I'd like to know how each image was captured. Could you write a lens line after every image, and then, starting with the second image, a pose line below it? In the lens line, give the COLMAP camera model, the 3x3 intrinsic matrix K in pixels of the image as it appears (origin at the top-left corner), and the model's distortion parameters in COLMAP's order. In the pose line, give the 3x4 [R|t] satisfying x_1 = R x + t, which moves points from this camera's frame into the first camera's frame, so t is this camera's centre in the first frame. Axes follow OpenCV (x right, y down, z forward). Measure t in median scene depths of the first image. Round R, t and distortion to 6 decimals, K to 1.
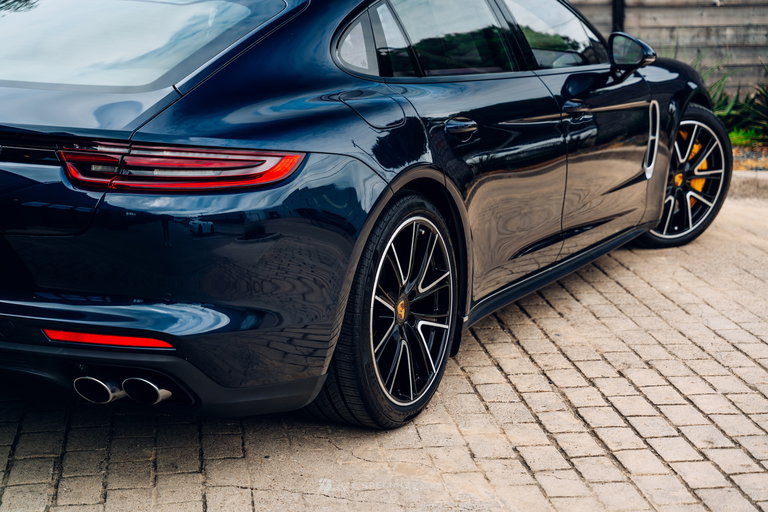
lens RADIAL K [[1519.6, 0, 384.0], [0, 1519.6, 256.0], [0, 0, 1]] dist [0.050646, 0.051031]
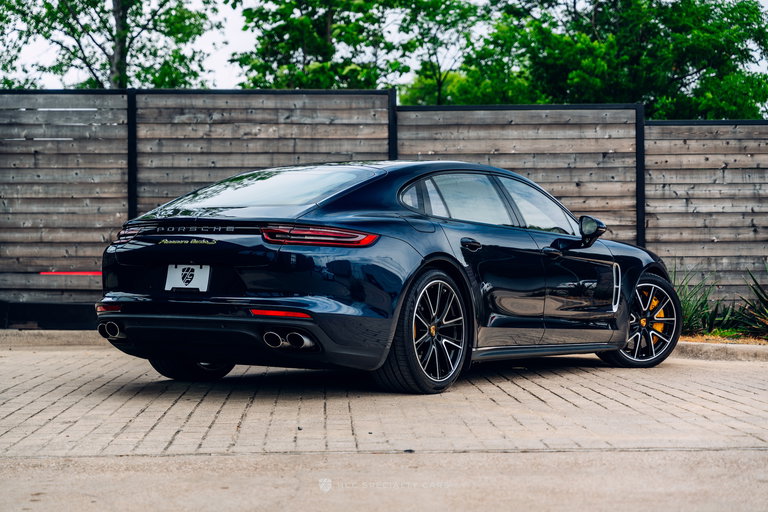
lens RADIAL K [[1519.6, 0, 384.0], [0, 1519.6, 256.0], [0, 0, 1]] dist [0.050646, 0.051031]
pose [[0.994871, -0.003384, -0.101097, 0.095281], [-0.018487, 0.976524, -0.214616, 0.235636], [0.099450, 0.215384, 0.971452, -0.572705]]
